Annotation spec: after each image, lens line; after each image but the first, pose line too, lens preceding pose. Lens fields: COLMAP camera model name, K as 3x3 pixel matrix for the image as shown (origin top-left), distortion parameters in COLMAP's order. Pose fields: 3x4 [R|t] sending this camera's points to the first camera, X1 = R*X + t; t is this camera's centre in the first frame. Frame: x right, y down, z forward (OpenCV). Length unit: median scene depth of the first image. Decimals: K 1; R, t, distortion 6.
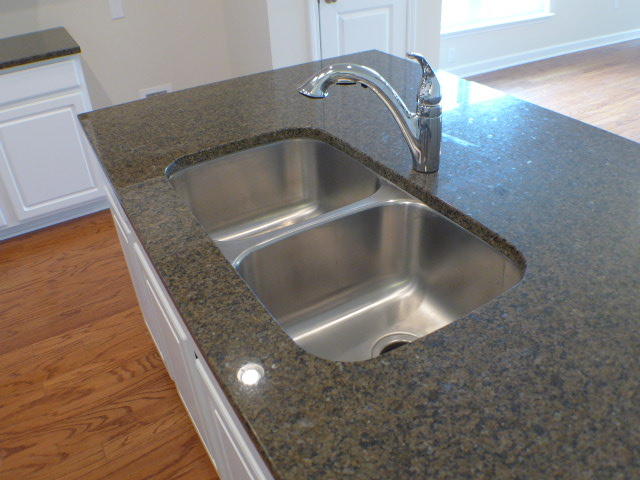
lens RADIAL K [[556.6, 0, 329.4], [0, 556.6, 240.0], [0, 0, 1]] dist [-0.065089, -0.000351]
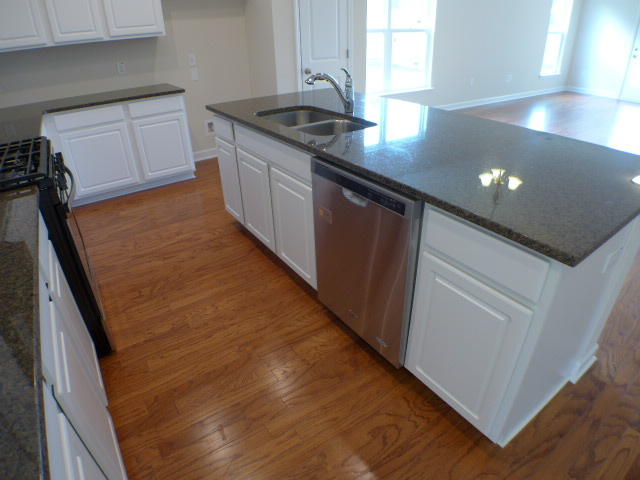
lens RADIAL K [[402.6, 0, 320.0], [0, 402.6, 240.0], [0, 0, 1]] dist [-0.057662, -0.002108]
pose [[0.998773, -0.004285, 0.049346, -0.043875], [0.007250, 0.998168, -0.060071, 0.368074], [-0.048998, 0.060355, 0.996974, -0.565940]]
